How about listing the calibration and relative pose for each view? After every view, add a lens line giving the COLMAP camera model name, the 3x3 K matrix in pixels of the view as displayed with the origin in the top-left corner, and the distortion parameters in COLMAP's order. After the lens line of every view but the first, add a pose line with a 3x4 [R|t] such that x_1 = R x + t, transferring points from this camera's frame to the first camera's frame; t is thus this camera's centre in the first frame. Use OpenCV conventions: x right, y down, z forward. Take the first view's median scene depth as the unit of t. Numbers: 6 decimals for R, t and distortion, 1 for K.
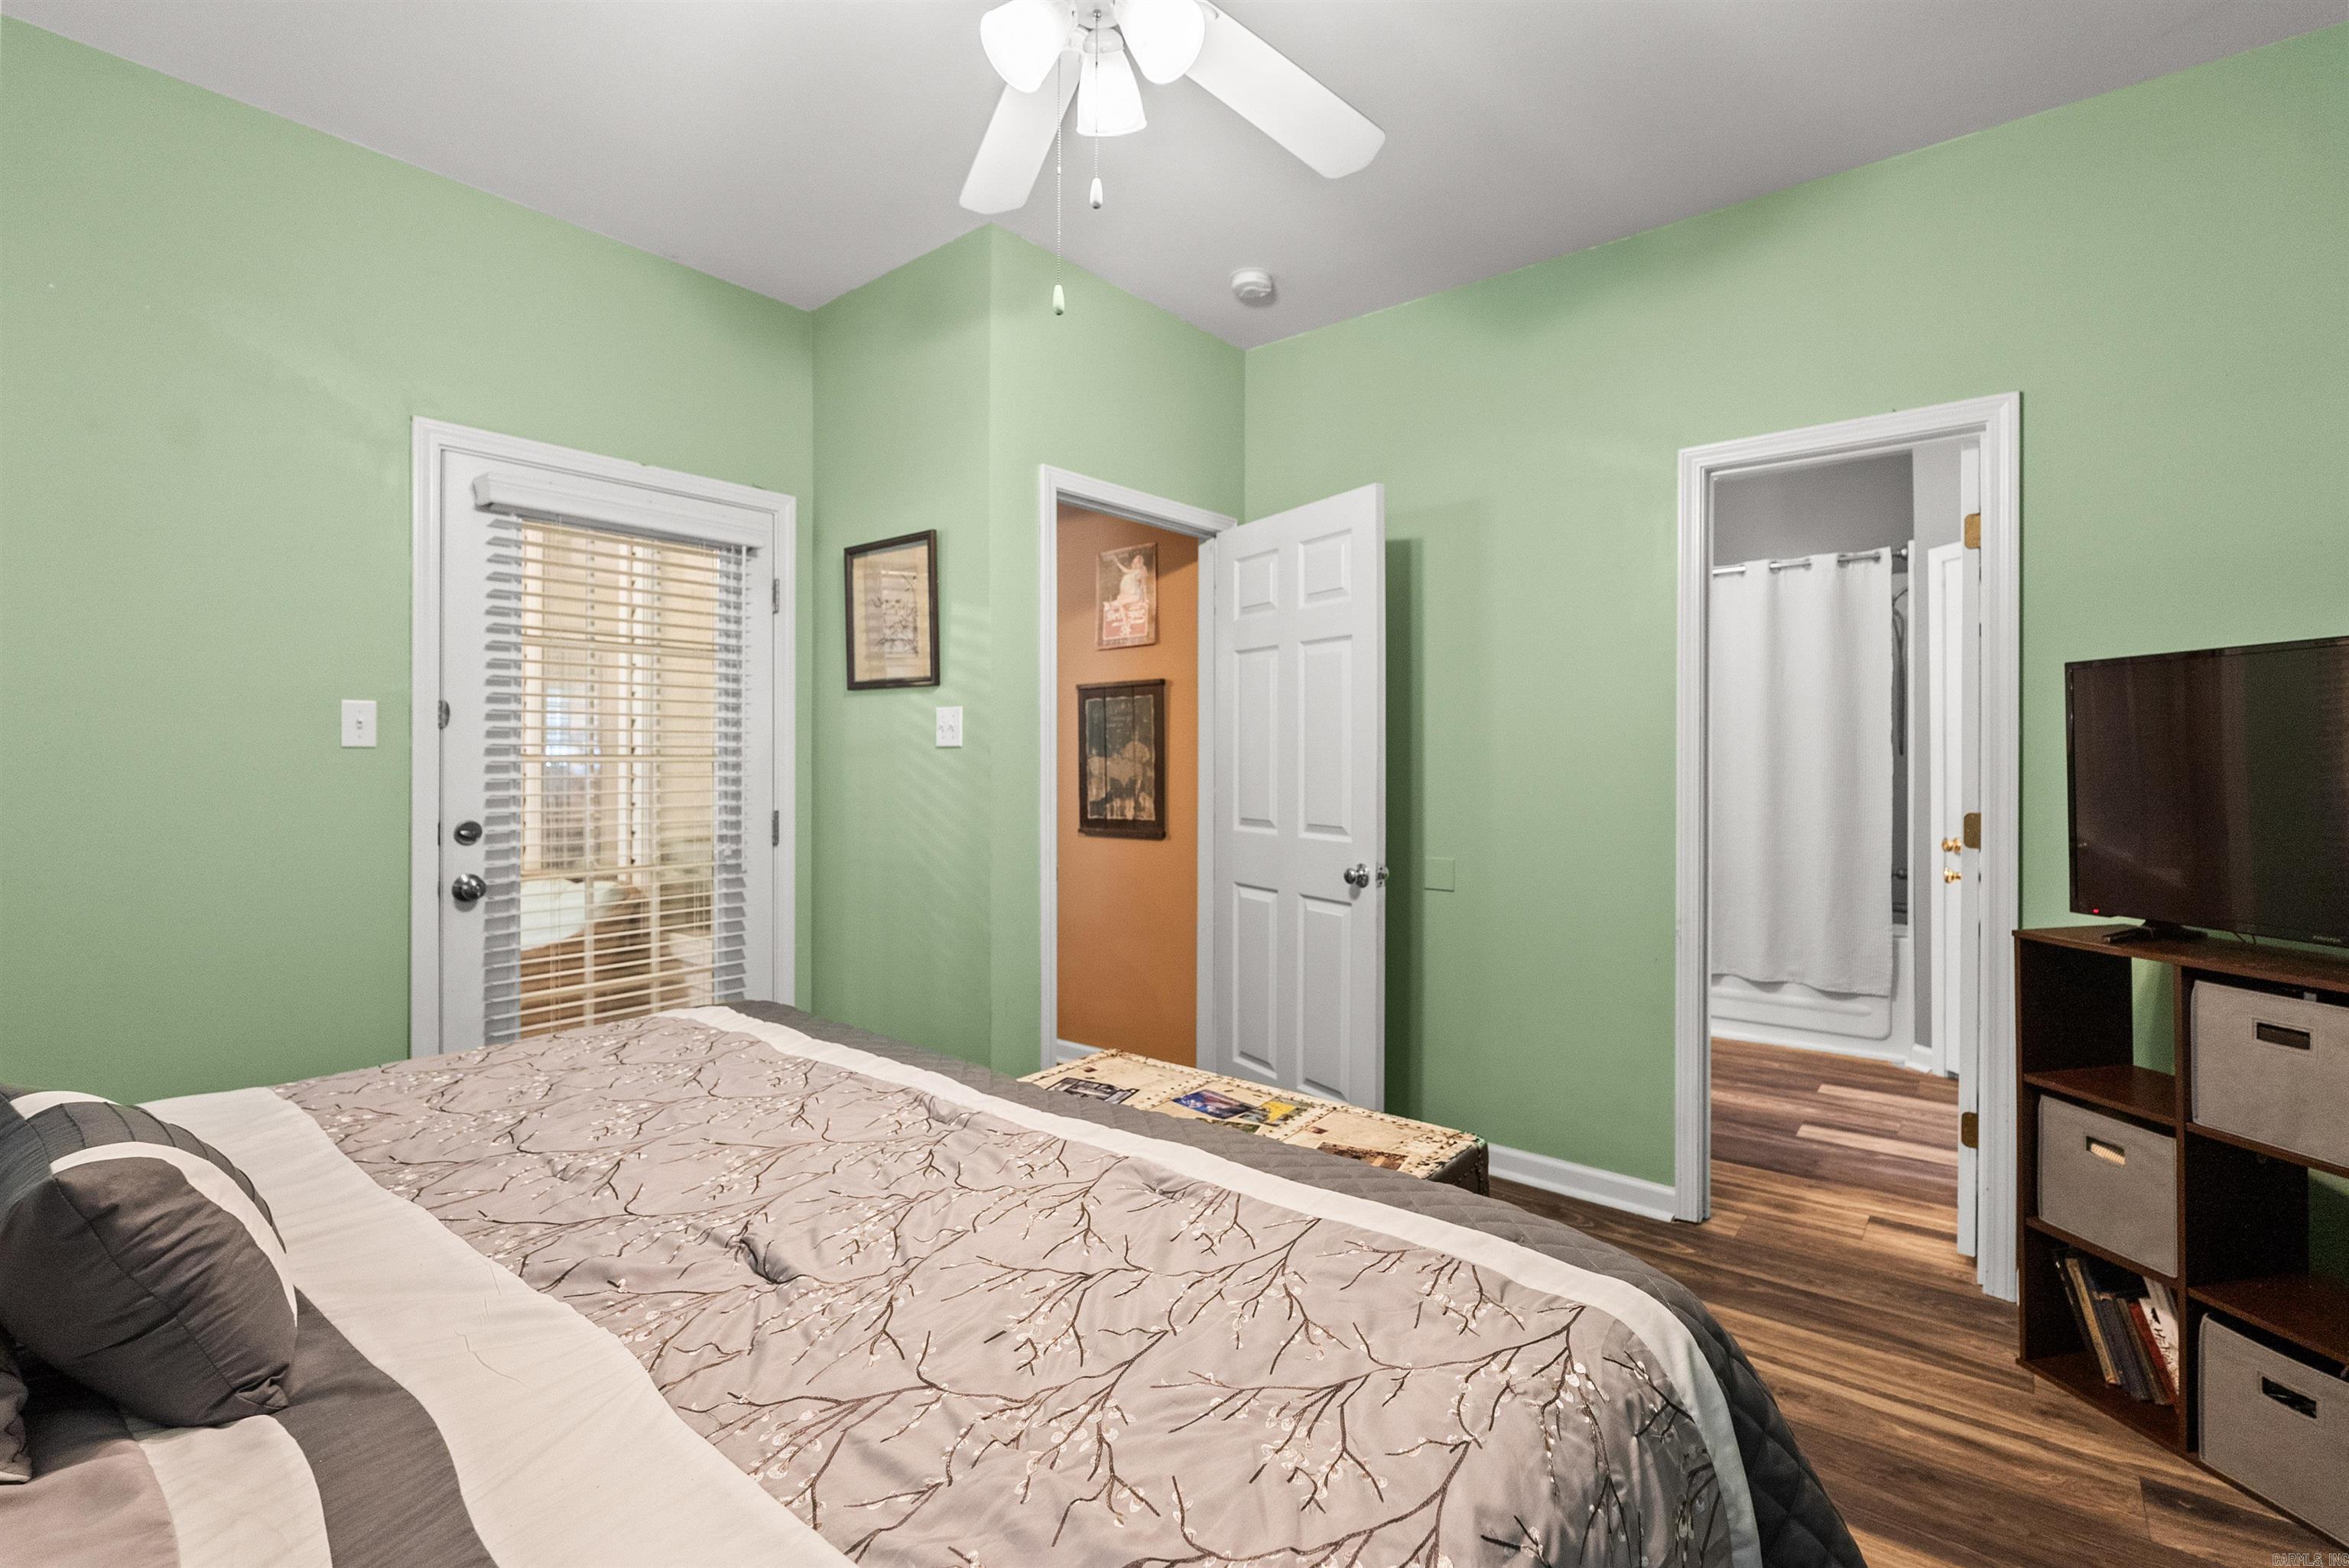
lens RADIAL K [[1059.7, 0, 1176.4], [0, 1059.7, 767.6], [0, 0, 1]] dist [0.000508, 0.000031]
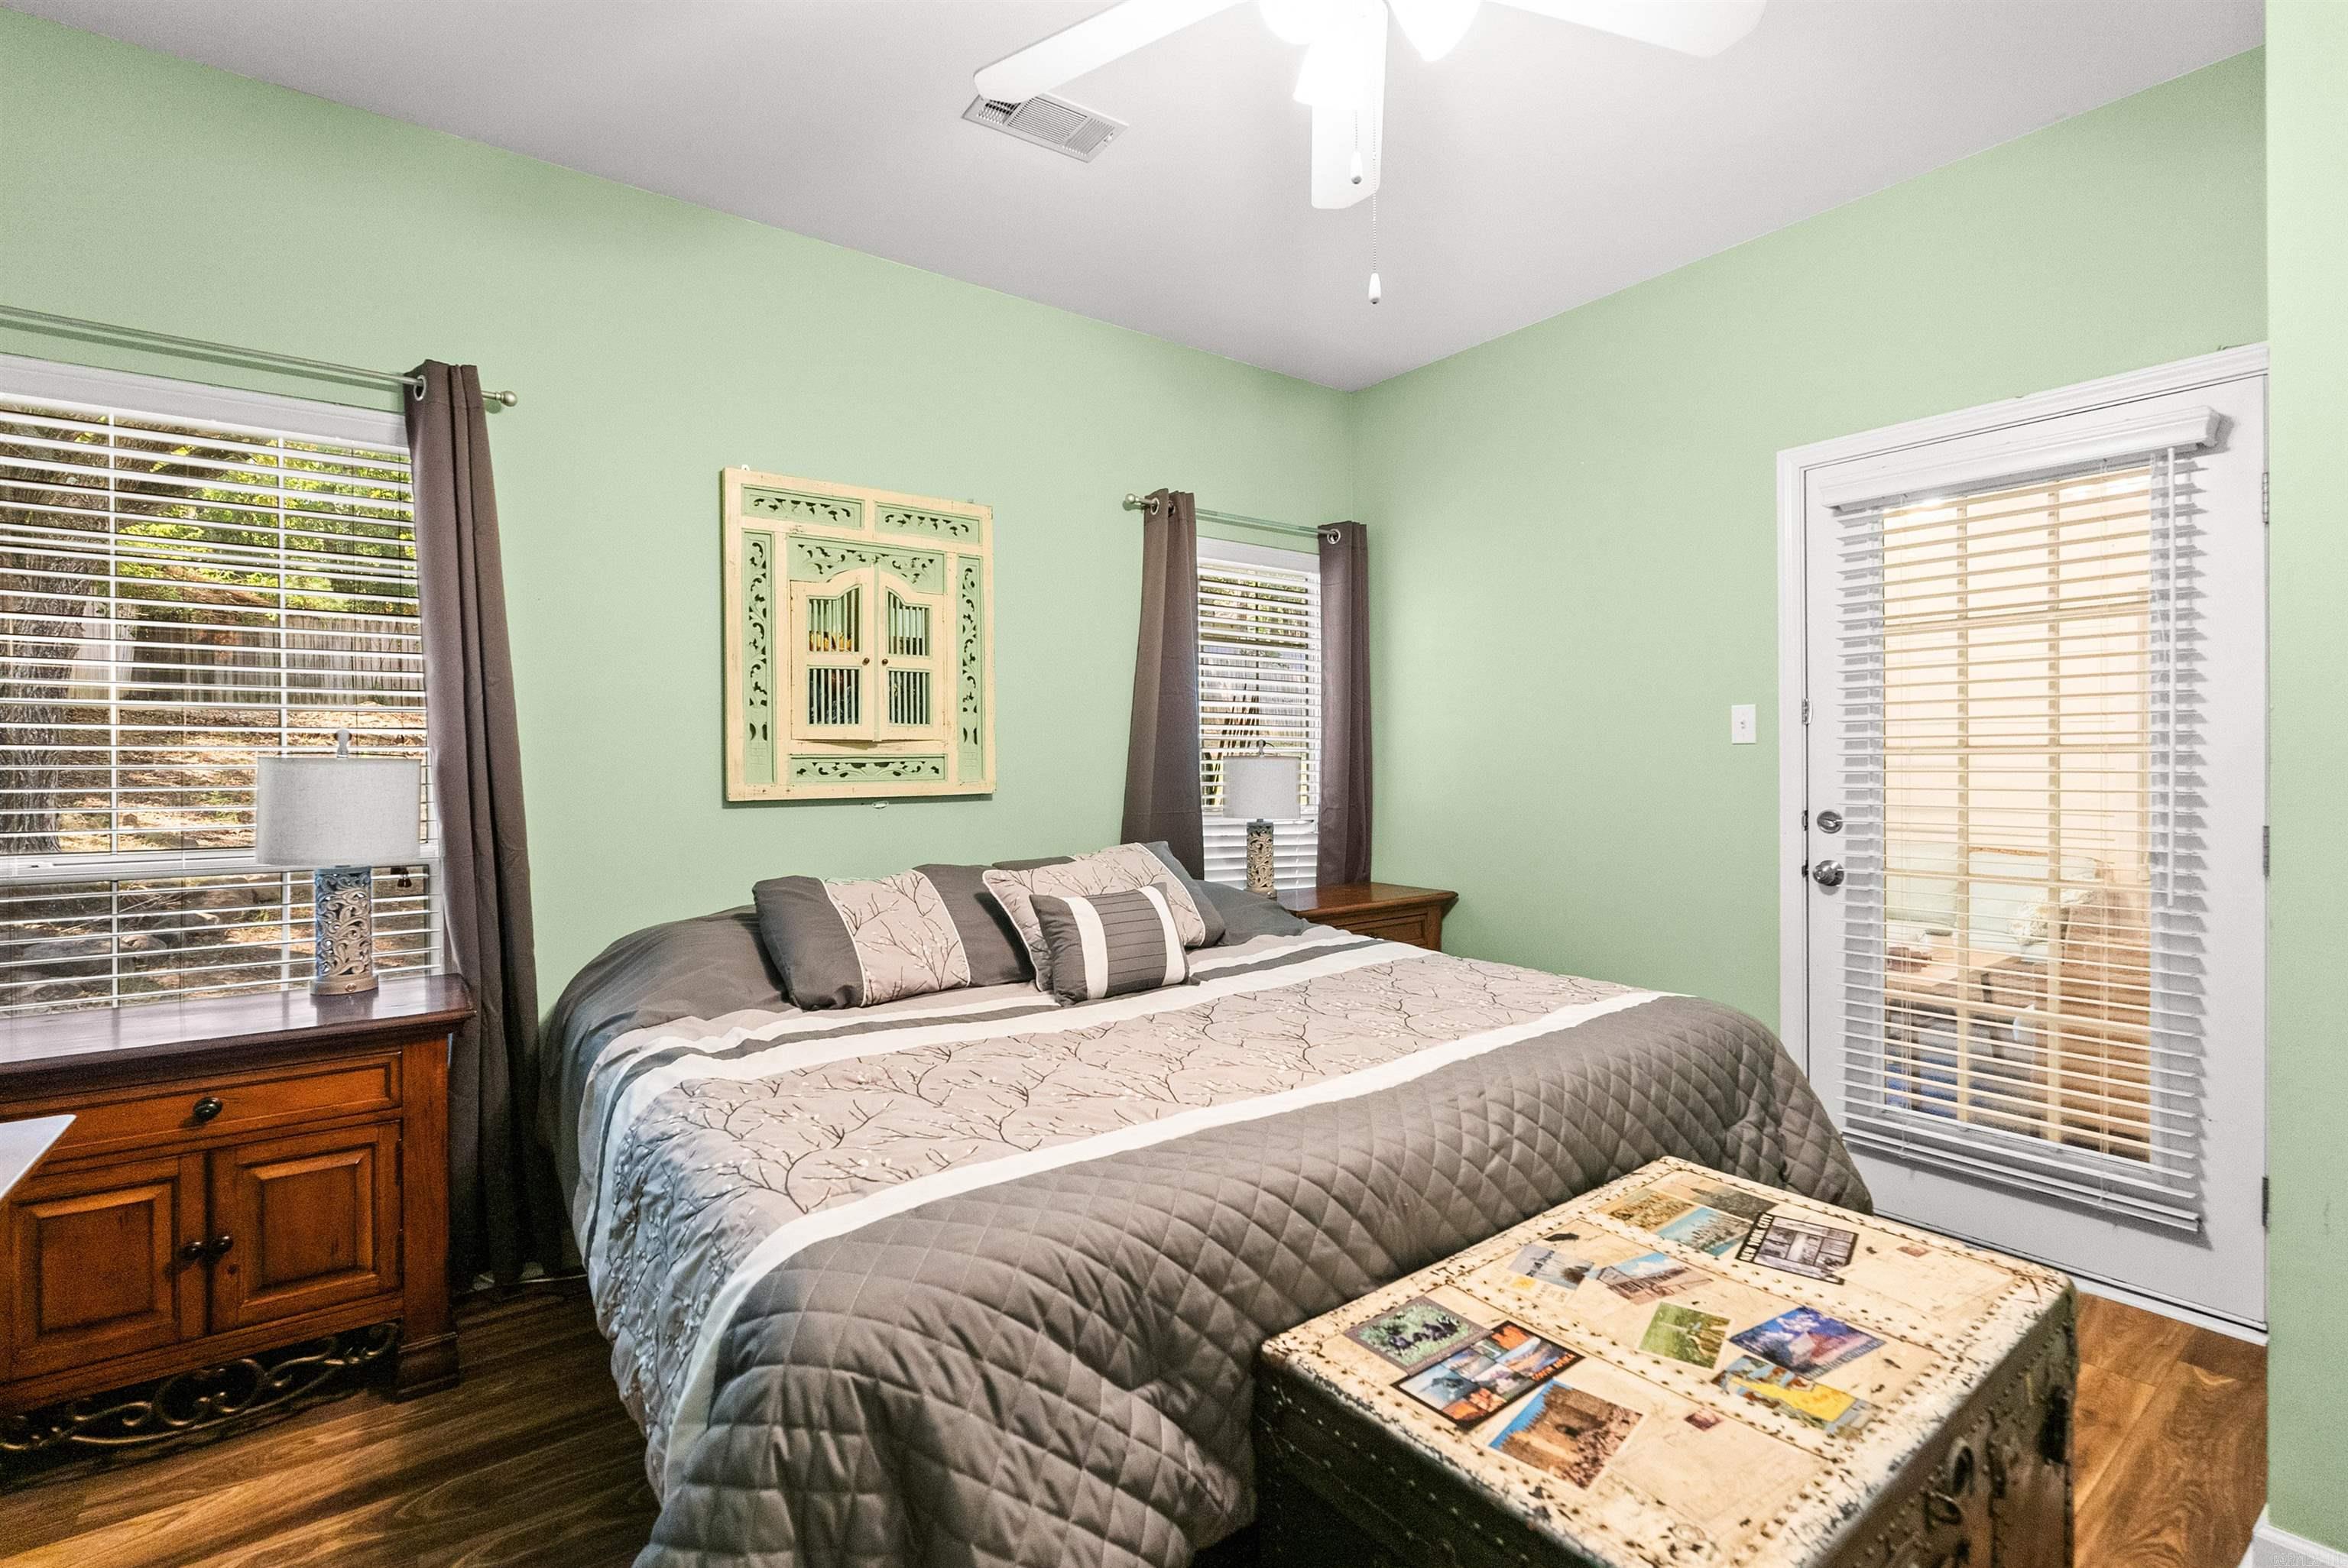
lens RADIAL K [[1059.2, 0, 1180.0], [0, 1059.2, 774.7], [0, 0, 1]] dist [0.000508, 0.000031]
pose [[-0.249763, 0.012522, -0.968226, 0.661433], [-0.000789, 0.999913, 0.013135, 0.001057], [0.968307, 0.004044, -0.249731, 0.794014]]
